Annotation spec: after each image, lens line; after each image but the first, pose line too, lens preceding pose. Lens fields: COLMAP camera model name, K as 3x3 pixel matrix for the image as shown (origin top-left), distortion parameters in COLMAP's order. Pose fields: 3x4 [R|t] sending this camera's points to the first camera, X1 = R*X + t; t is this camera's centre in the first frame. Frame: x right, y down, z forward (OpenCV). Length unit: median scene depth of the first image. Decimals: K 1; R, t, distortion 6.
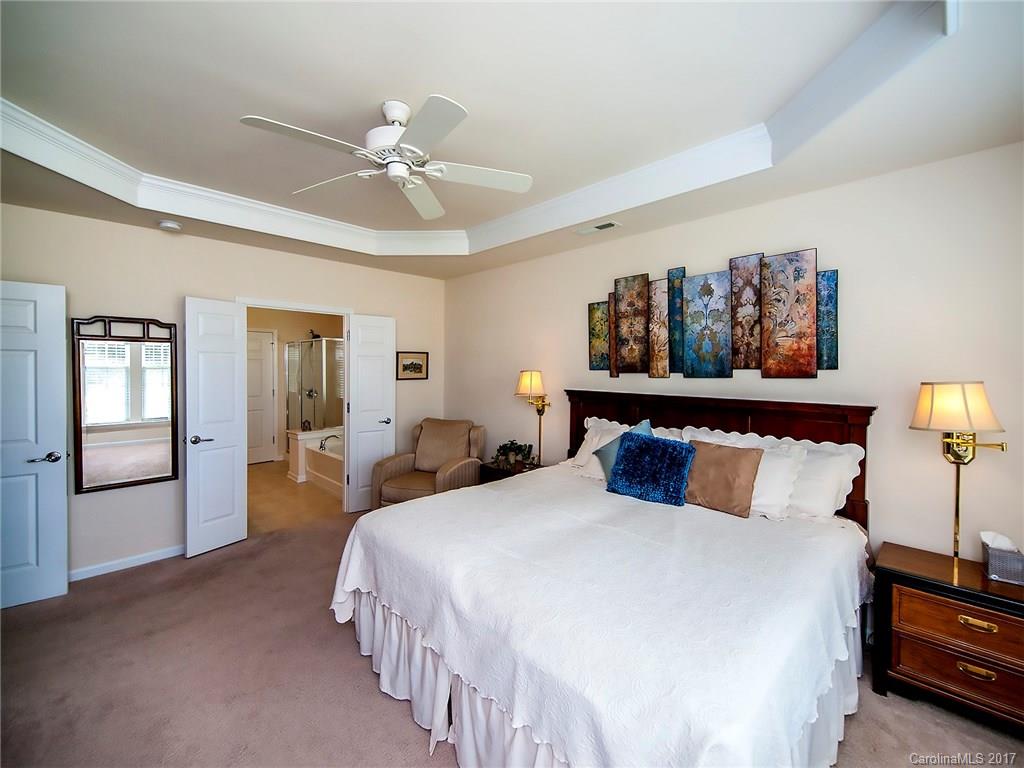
lens RADIAL K [[425.1, 0, 505.9], [0, 425.1, 371.1], [0, 0, 1]] dist [0.021595, -0.011588]
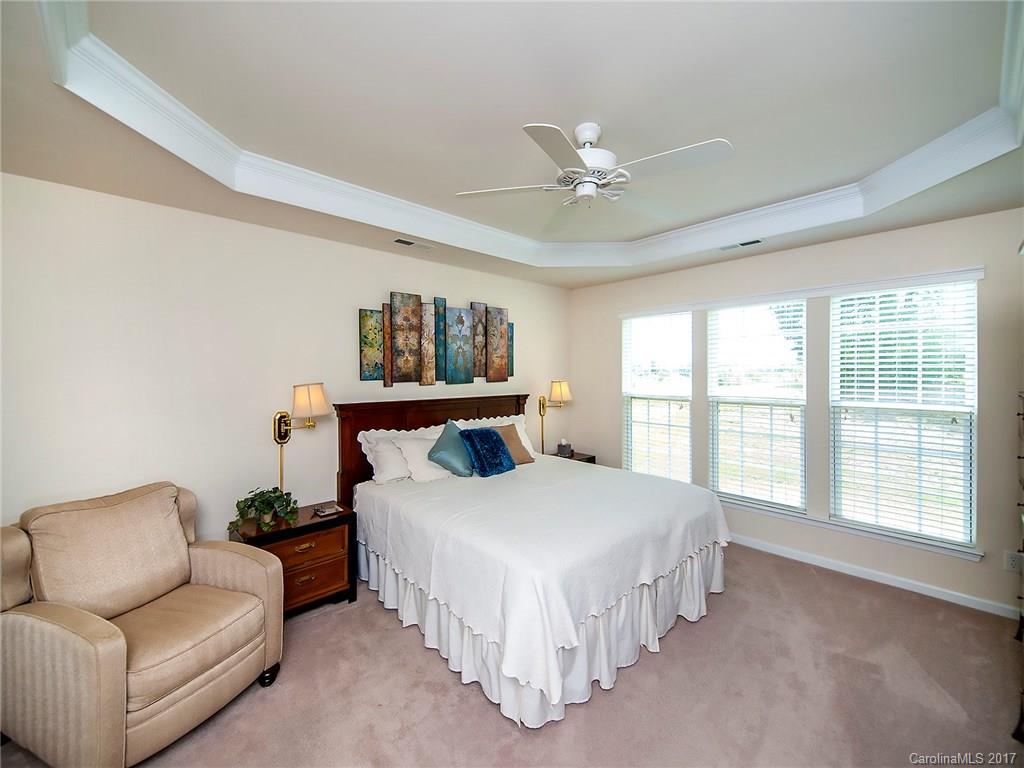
lens RADIAL K [[425.1, 0, 505.9], [0, 425.1, 371.1], [0, 0, 1]] dist [0.021595, -0.011588]
pose [[0.018387, -0.004146, 0.999822, -0.858300], [0.011665, 0.999924, 0.003932, -0.027019], [-0.999763, 0.011591, 0.018434, 0.786419]]
